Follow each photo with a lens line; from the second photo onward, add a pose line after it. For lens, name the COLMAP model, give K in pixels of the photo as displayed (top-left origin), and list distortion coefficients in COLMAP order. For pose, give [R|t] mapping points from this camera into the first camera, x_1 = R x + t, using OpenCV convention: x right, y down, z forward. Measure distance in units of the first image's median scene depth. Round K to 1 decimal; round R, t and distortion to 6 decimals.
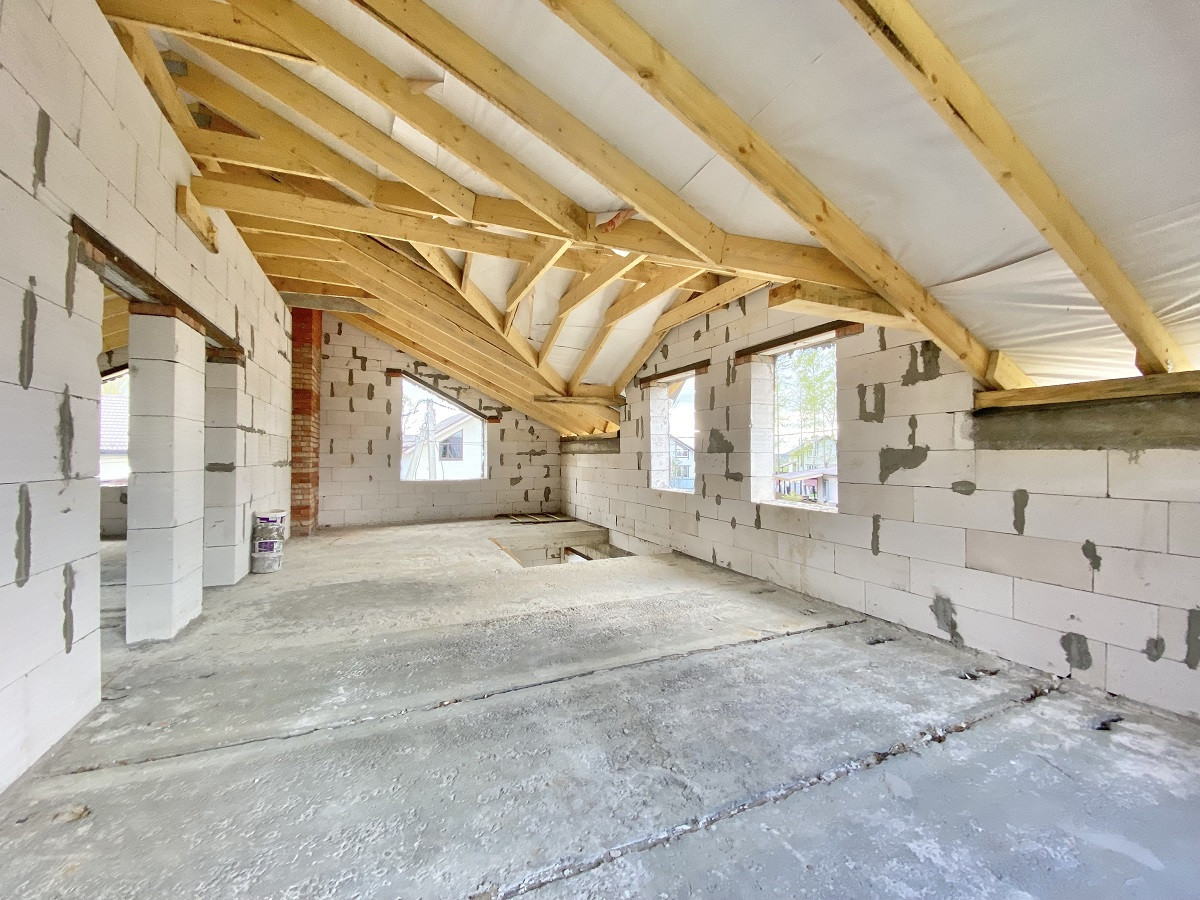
lens RADIAL K [[481.9, 0, 598.1], [0, 481.9, 448.8], [0, 0, 1]] dist [0.055910, -0.034065]
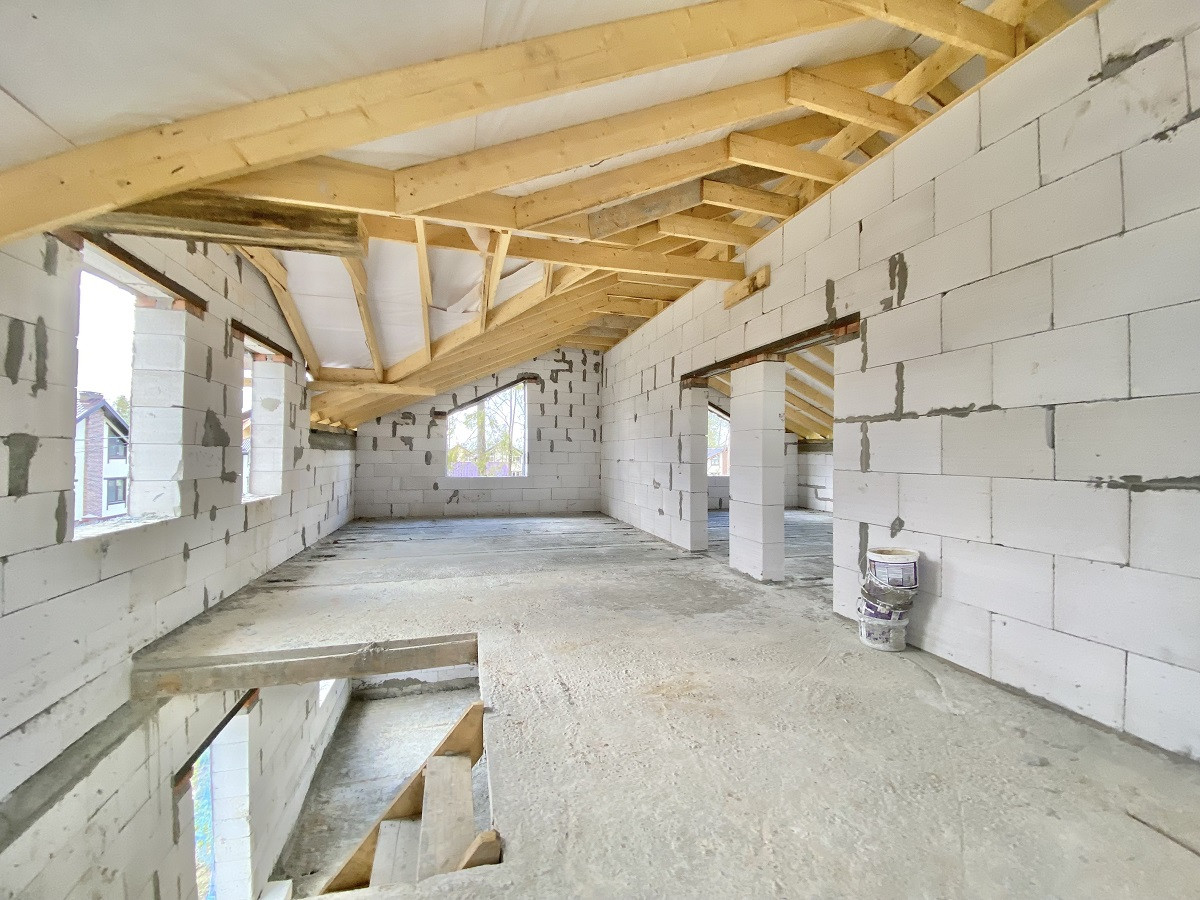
lens RADIAL K [[512.3, 0, 597.2], [0, 512.3, 451.4], [0, 0, 1]] dist [0.000607, -0.000033]
pose [[-0.989533, -0.008086, 0.144079, -0.423162], [-0.011231, 0.999716, -0.021026, 0.026949], [-0.143868, -0.022424, -0.989343, 1.730256]]
